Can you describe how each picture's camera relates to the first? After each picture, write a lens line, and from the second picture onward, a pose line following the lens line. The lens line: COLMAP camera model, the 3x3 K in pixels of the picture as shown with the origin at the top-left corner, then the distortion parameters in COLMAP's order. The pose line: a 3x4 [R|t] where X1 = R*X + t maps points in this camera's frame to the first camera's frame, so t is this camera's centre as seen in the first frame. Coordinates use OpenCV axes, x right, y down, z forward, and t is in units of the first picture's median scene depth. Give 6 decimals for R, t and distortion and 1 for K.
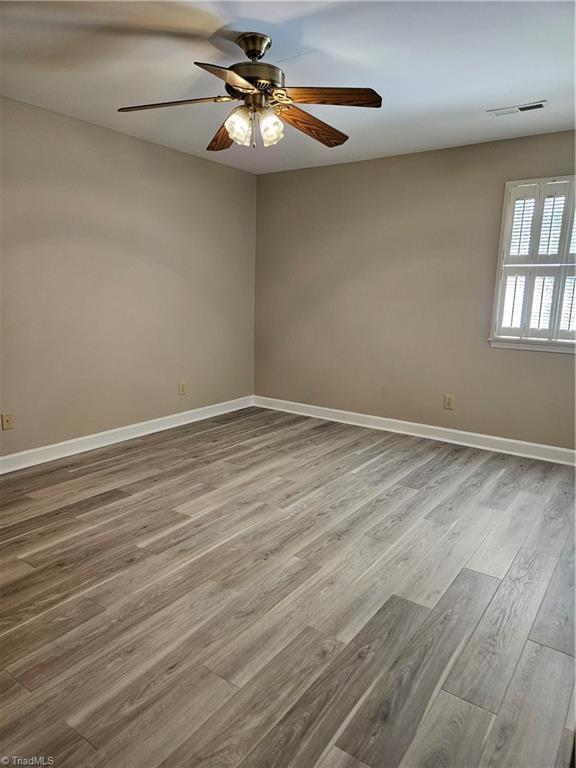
lens RADIAL K [[513.1, 0, 285.2], [0, 513.1, 381.5], [0, 0, 1]] dist [0.064133, -0.042132]
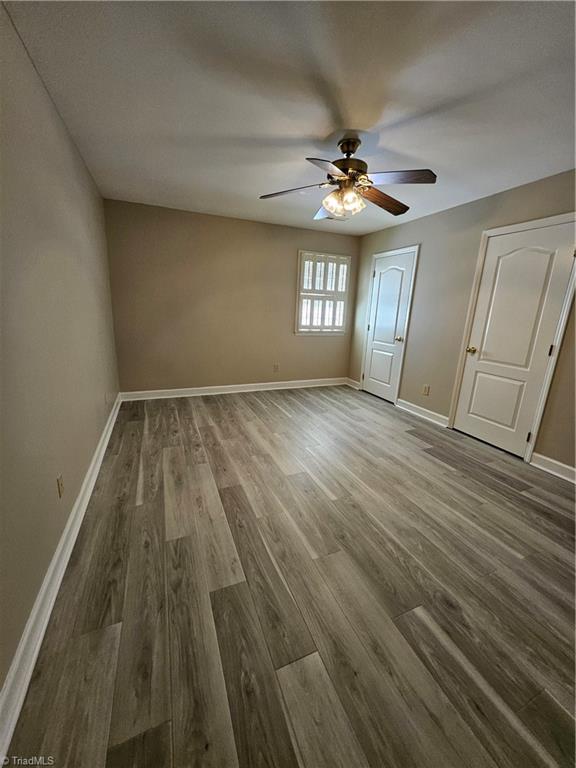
lens RADIAL K [[302.3, 0, 285.3], [0, 302.3, 385.1], [0, 0, 1]] dist [0.001753, 0.001400]
pose [[0.524996, -0.214359, 0.823668, -0.647977], [0.125855, 0.976677, 0.173961, -0.095351], [-0.841748, 0.012333, 0.539730, 0.453483]]
